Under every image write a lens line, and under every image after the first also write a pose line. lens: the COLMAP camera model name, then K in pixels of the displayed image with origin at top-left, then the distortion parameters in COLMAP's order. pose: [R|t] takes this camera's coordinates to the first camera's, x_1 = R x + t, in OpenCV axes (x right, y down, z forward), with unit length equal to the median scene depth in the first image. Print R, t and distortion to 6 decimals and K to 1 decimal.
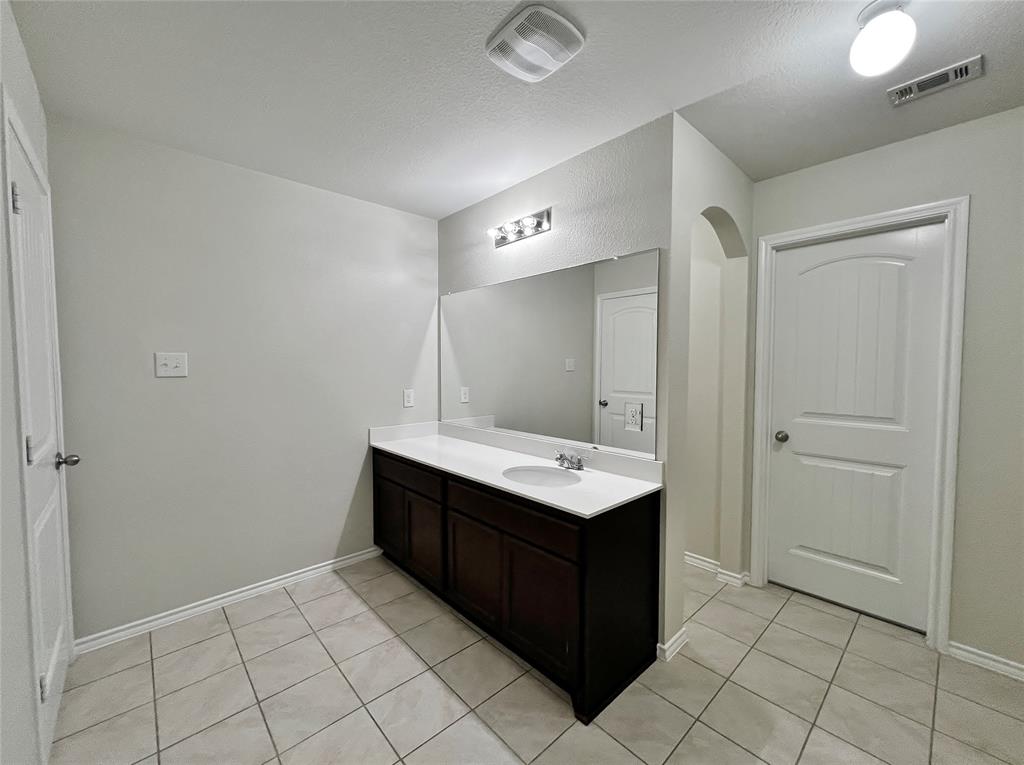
lens RADIAL K [[409.8, 0, 512.0], [0, 409.8, 382.5], [0, 0, 1]] dist [0.000966, 0.000040]
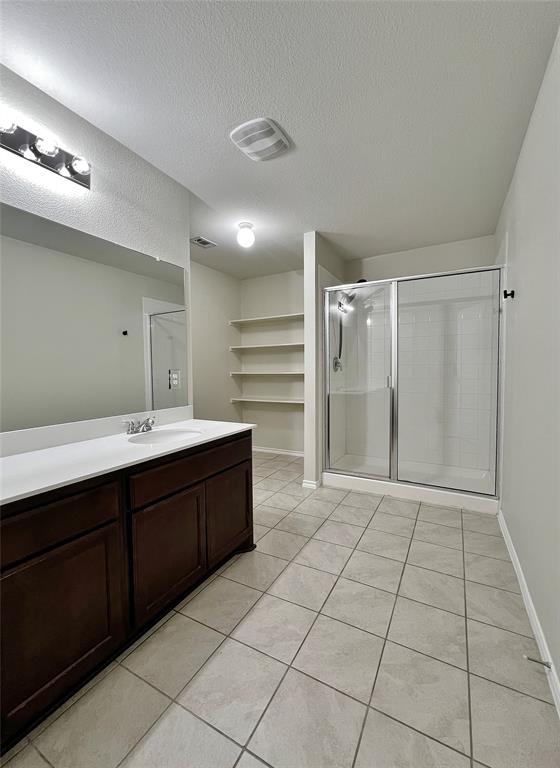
lens RADIAL K [[310.5, 0, 280.0], [0, 310.5, 384.0], [0, 0, 1]] dist [-0.016682, -0.000220]
pose [[-0.312181, -0.040706, 0.949150, -0.927774], [0.054171, 0.996693, 0.060562, 0.060347], [-0.948477, 0.070323, -0.308943, 1.090208]]
